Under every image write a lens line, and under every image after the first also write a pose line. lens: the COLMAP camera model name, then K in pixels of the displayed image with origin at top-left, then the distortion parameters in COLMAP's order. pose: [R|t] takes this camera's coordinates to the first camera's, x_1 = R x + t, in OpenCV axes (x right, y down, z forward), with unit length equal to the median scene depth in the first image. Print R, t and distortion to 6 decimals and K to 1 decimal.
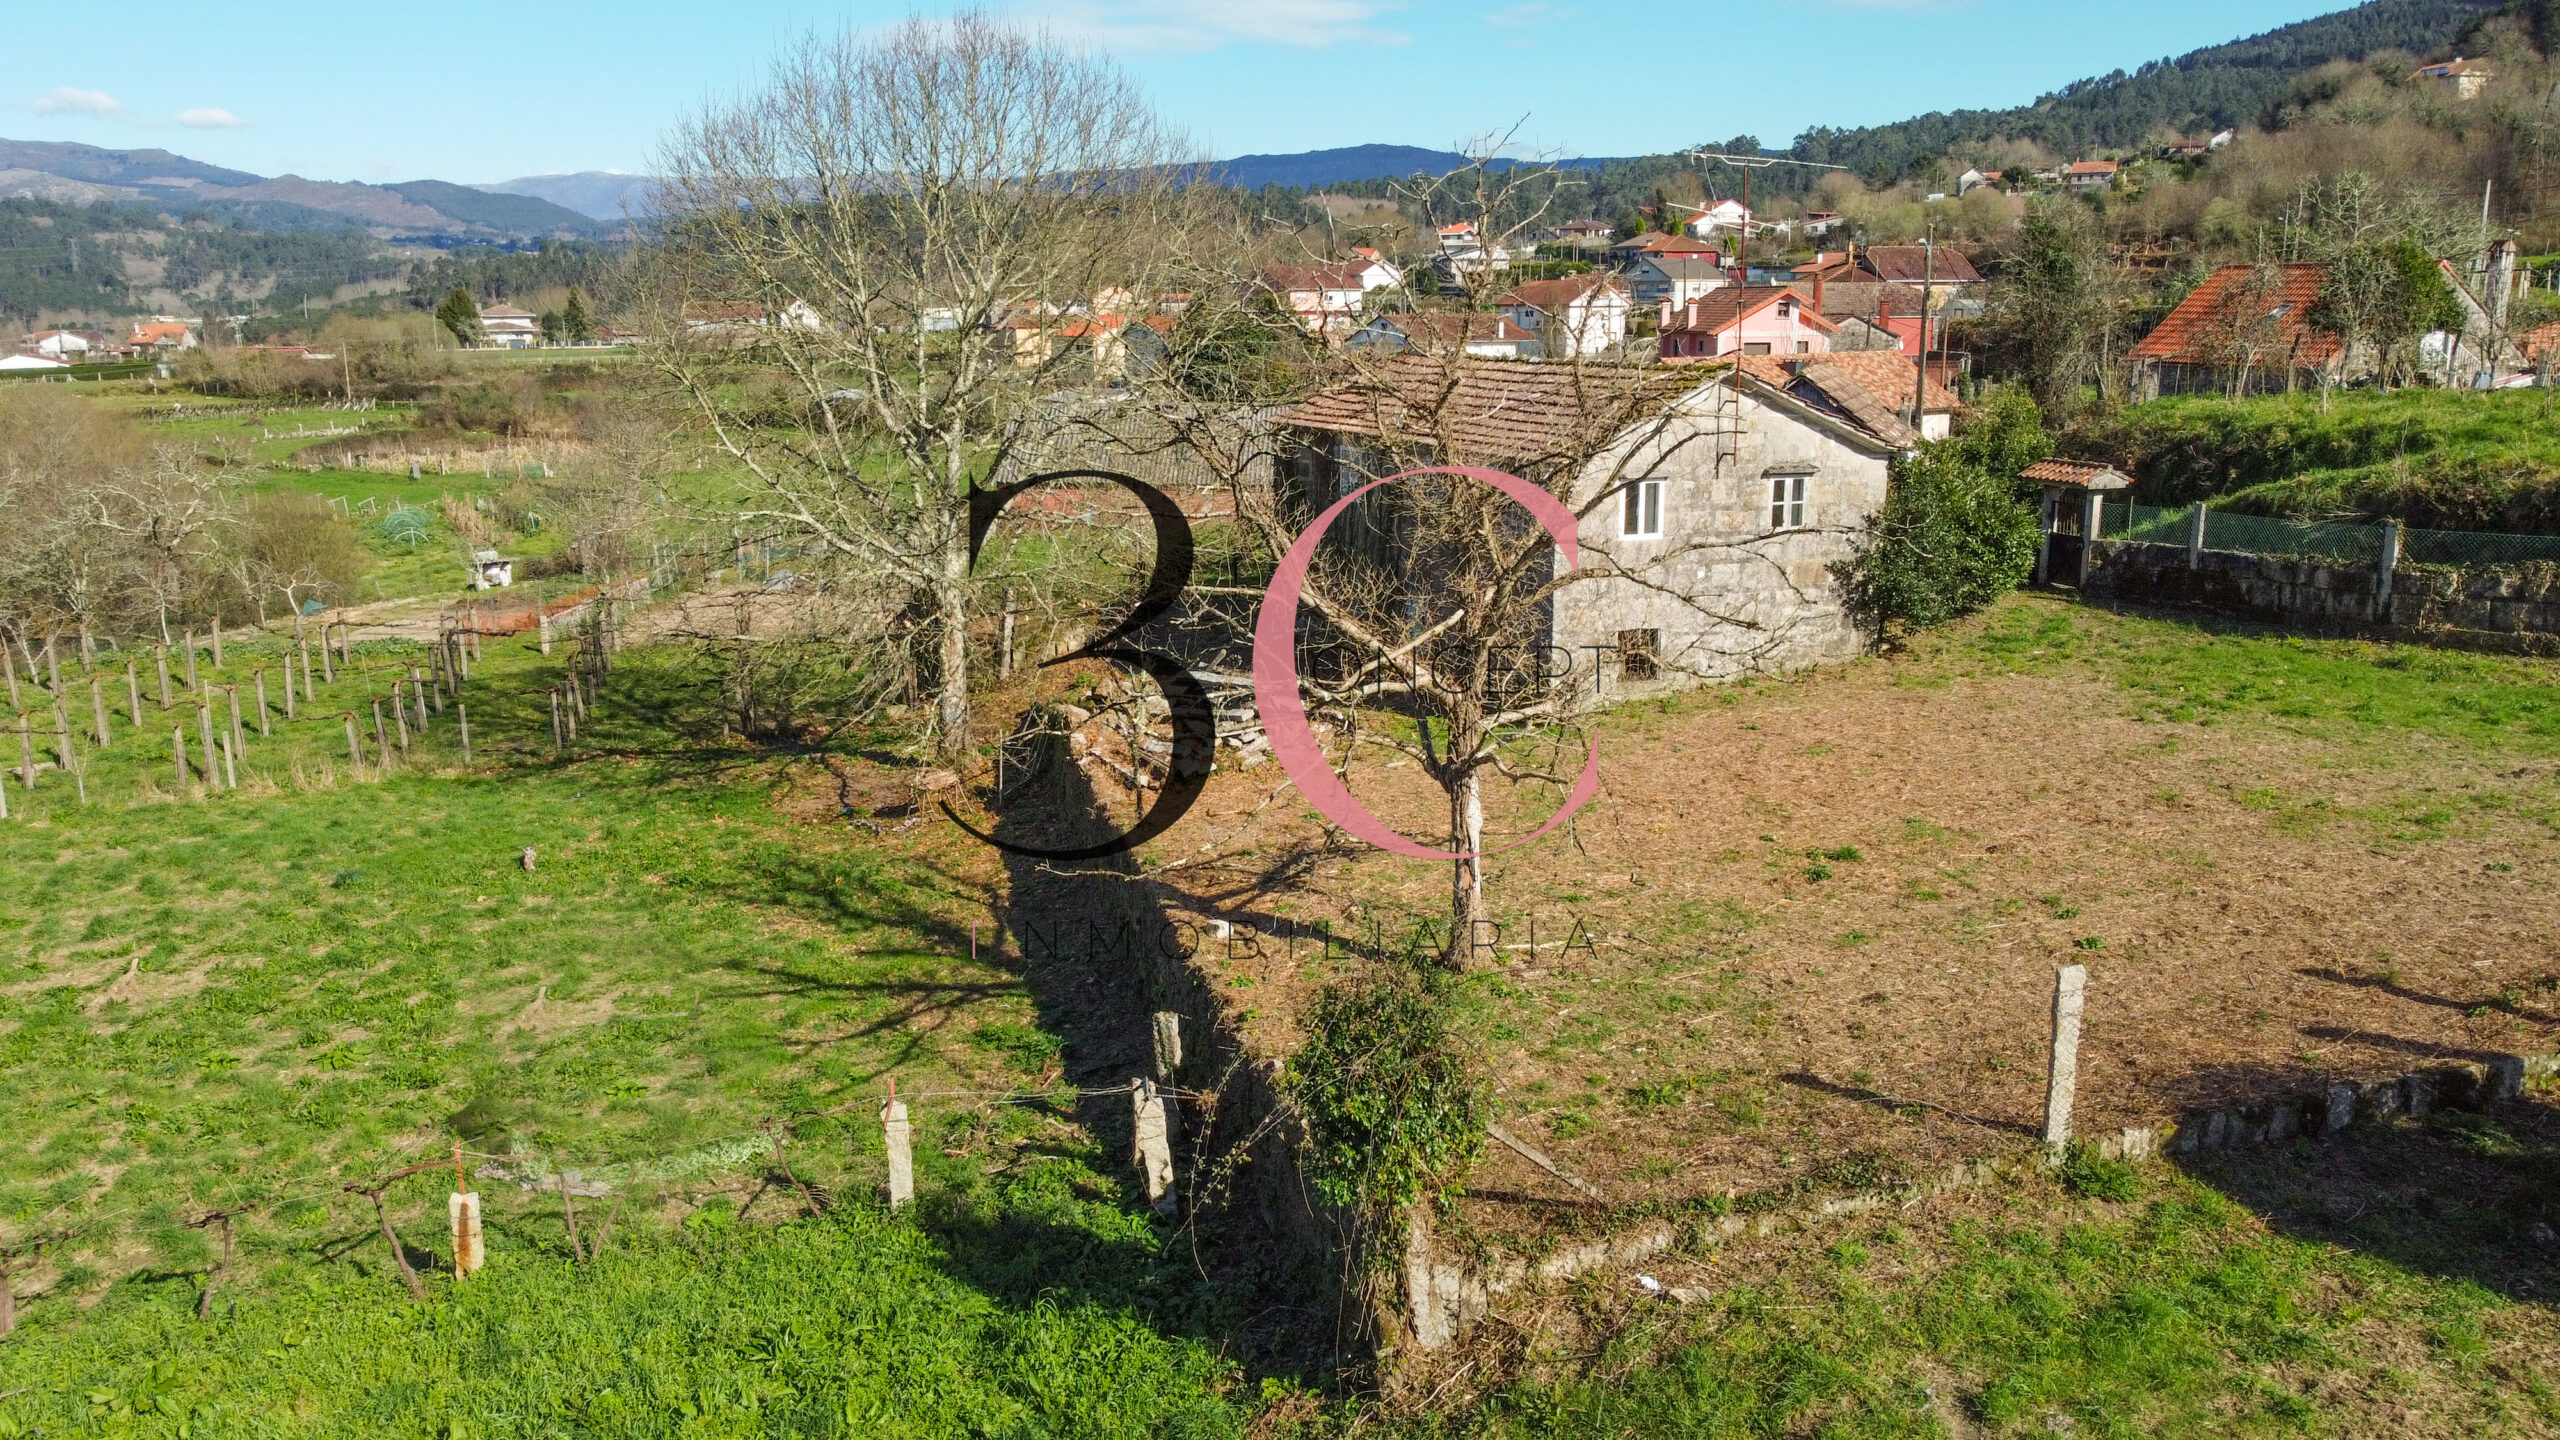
lens RADIAL K [[1904.0, 0, 1288.5], [0, 1904.0, 714.9], [0, 0, 1]] dist [-0.003271, -0.000151]
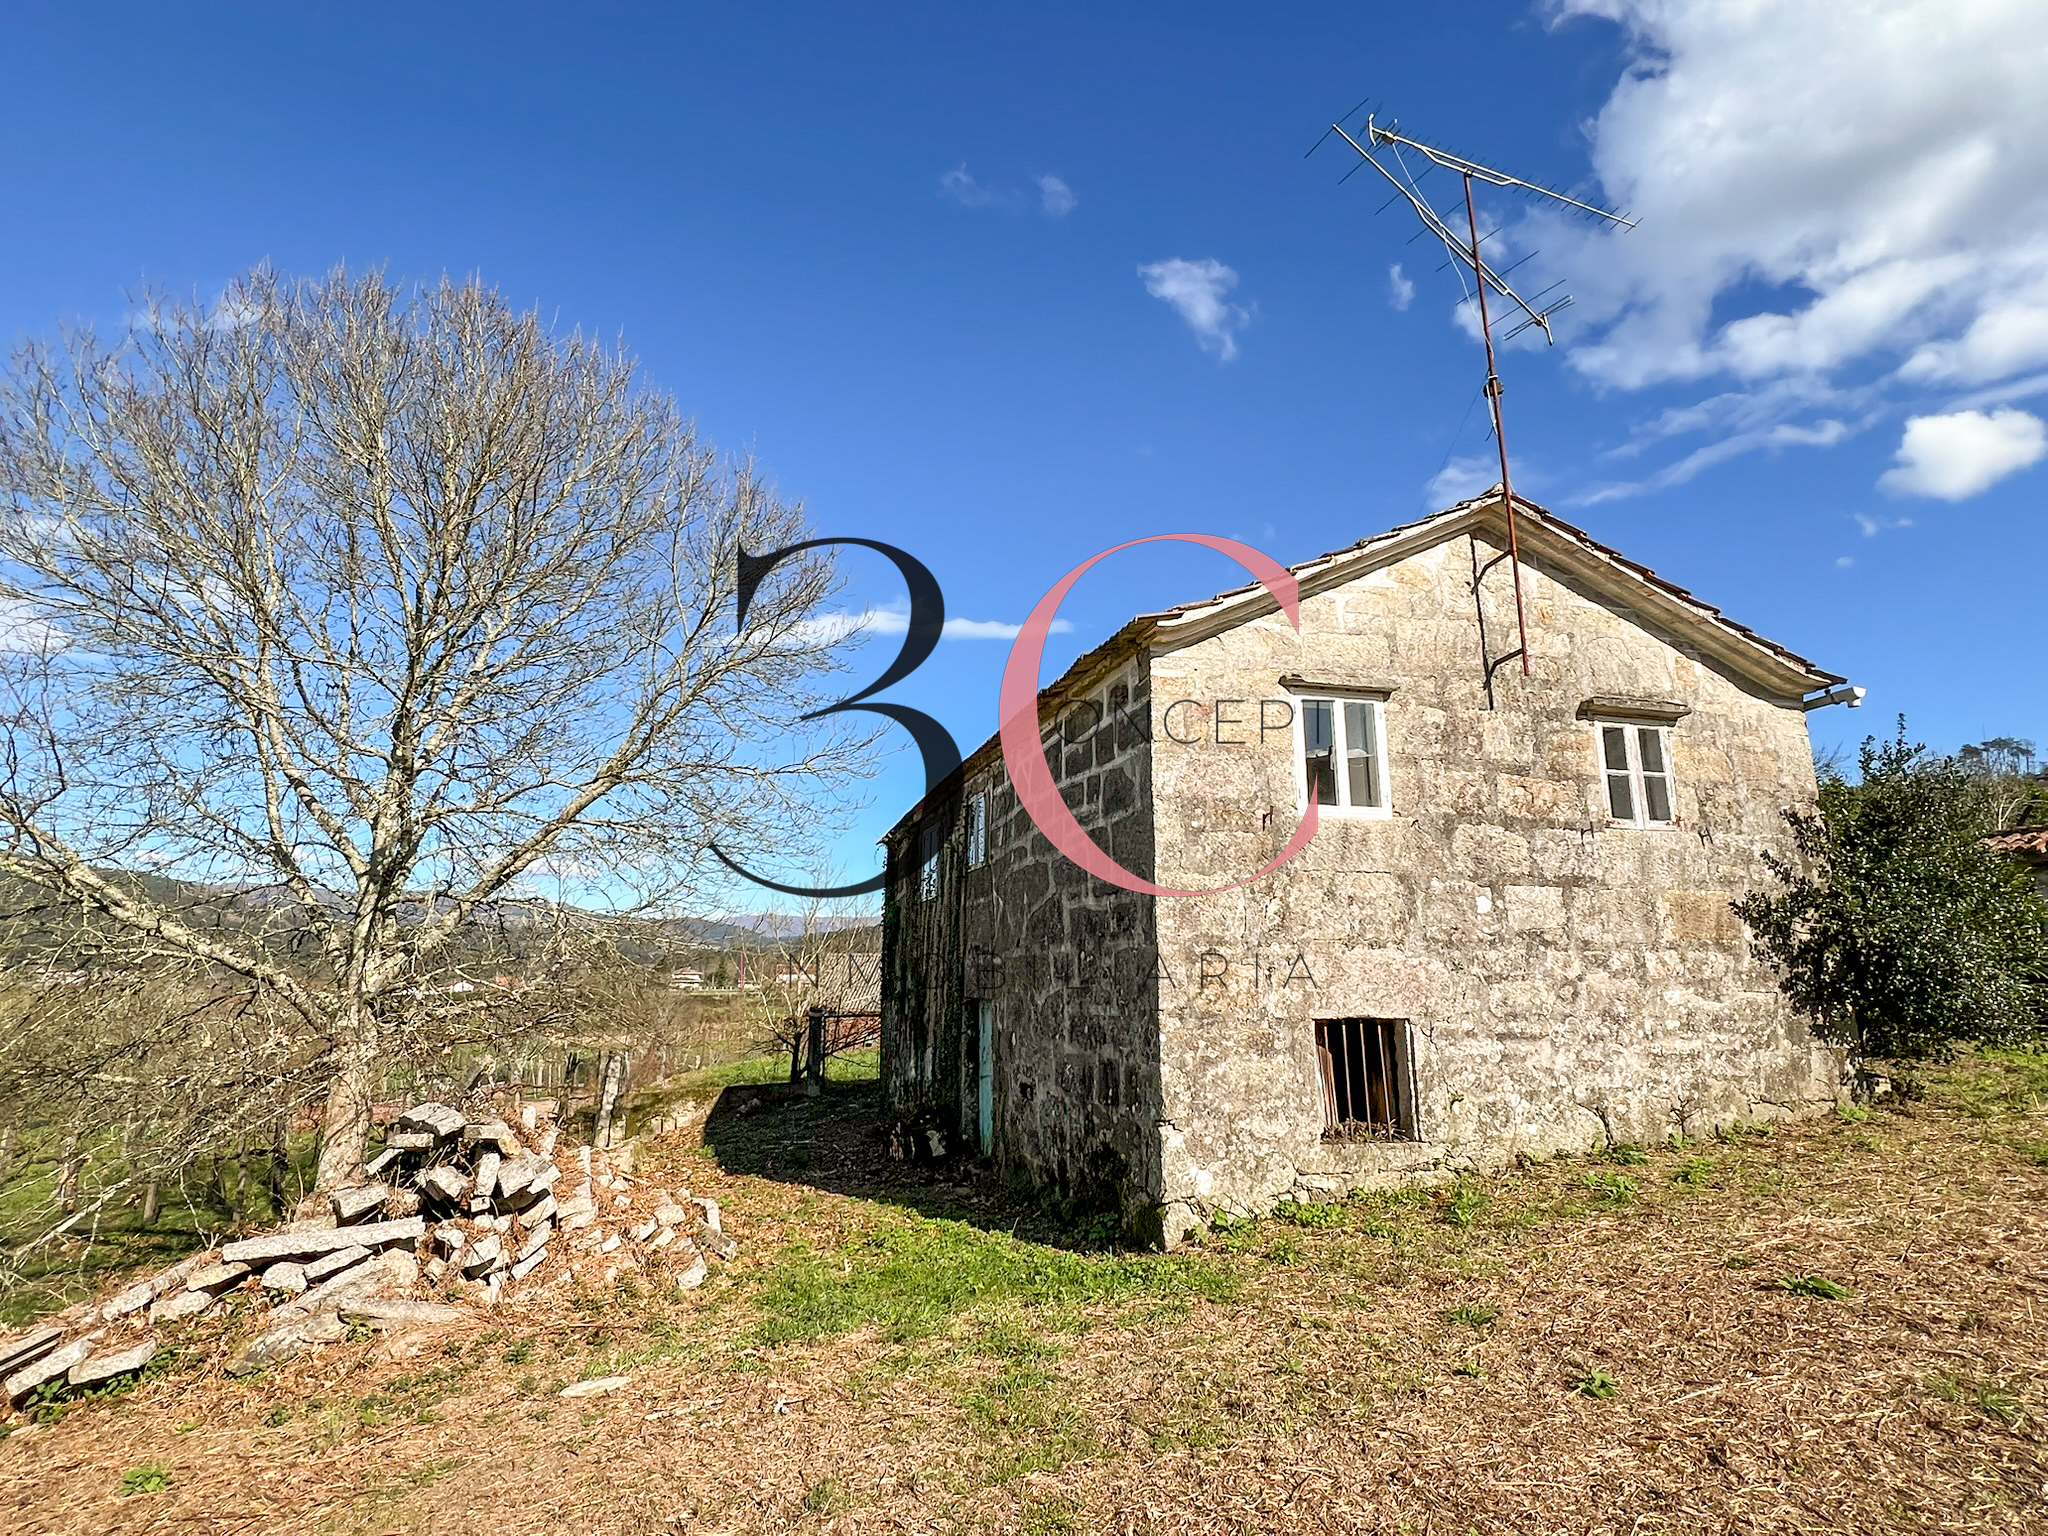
lens RADIAL K [[1002.3, 0, 1023.9], [0, 1002.3, 765.0], [0, 0, 1]] dist [-0.003303, -0.000303]
pose [[0.996002, -0.011564, -0.088580, 0.124405], [-0.026013, 0.911070, -0.411430, -0.000330], [0.085460, 0.412089, 0.907127, 0.742762]]
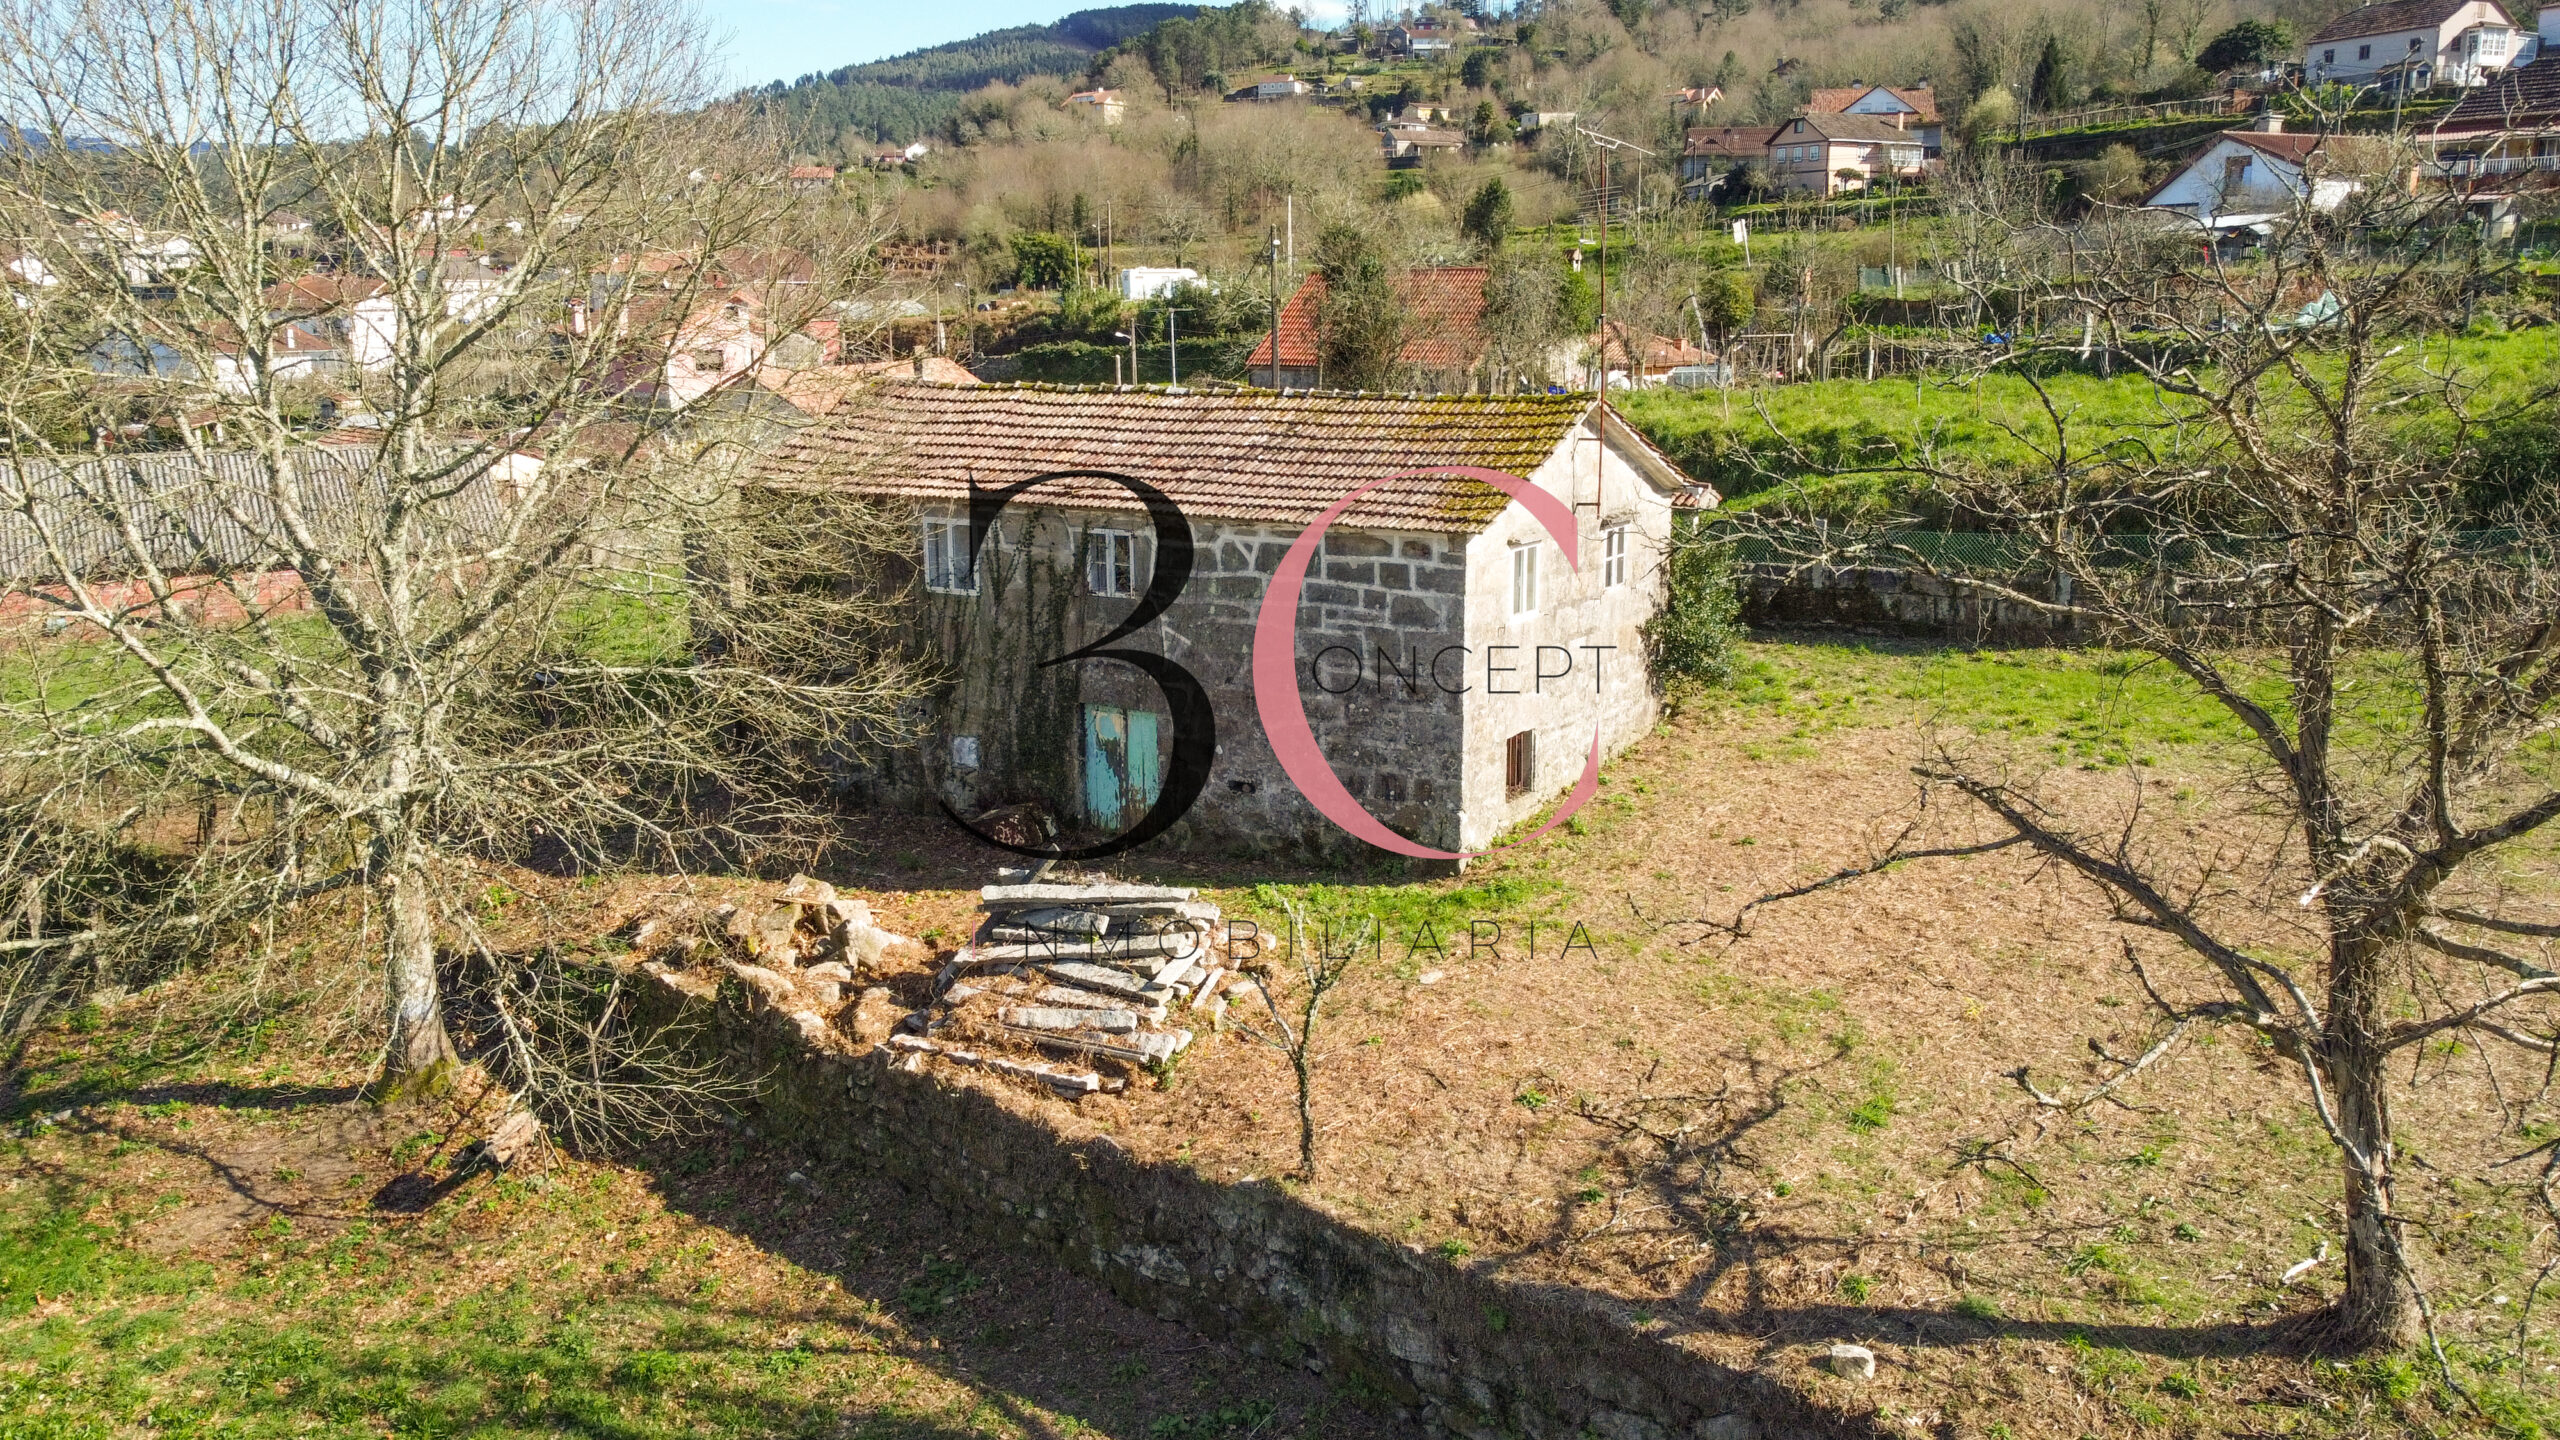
lens RADIAL K [[1904.0, 0, 1273.4], [0, 1904.0, 732.2], [0, 0, 1]] dist [-0.003271, -0.000151]
pose [[0.802679, -0.131953, 0.581631, -0.347640], [0.127099, 0.990662, 0.049346, -0.094915], [-0.582711, 0.034316, 0.811955, 0.414324]]
